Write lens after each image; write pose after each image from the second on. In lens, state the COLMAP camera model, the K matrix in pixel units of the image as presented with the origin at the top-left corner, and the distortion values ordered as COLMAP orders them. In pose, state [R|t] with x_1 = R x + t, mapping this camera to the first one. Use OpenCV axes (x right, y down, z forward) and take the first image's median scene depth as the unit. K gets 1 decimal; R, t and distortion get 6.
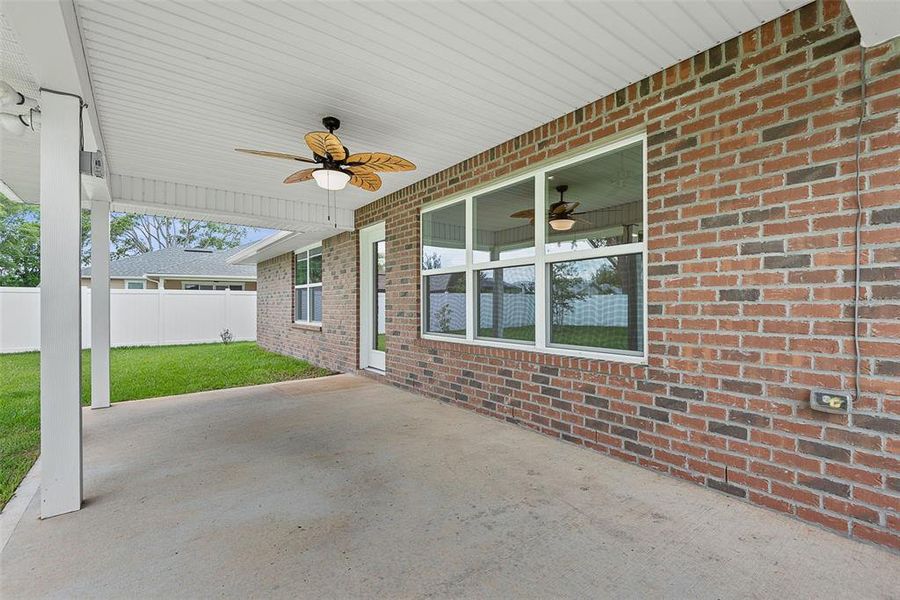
lens RADIAL K [[405.9, 0, 450.7], [0, 405.9, 298.8], [0, 0, 1]] dist [0.034997, -0.020423]
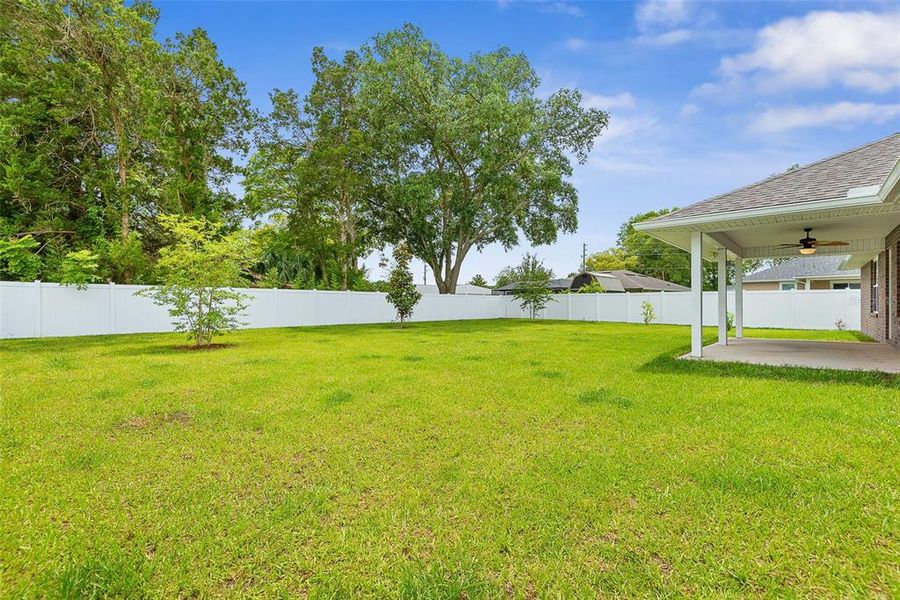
lens RADIAL K [[405.9, 0, 450.7], [0, 405.9, 298.8], [0, 0, 1]] dist [0.034997, -0.020423]
pose [[0.196999, -0.002972, -0.980399, 2.058922], [0.000646, 0.999996, -0.002902, 0.057795], [0.980404, -0.000062, 0.197000, -1.914221]]
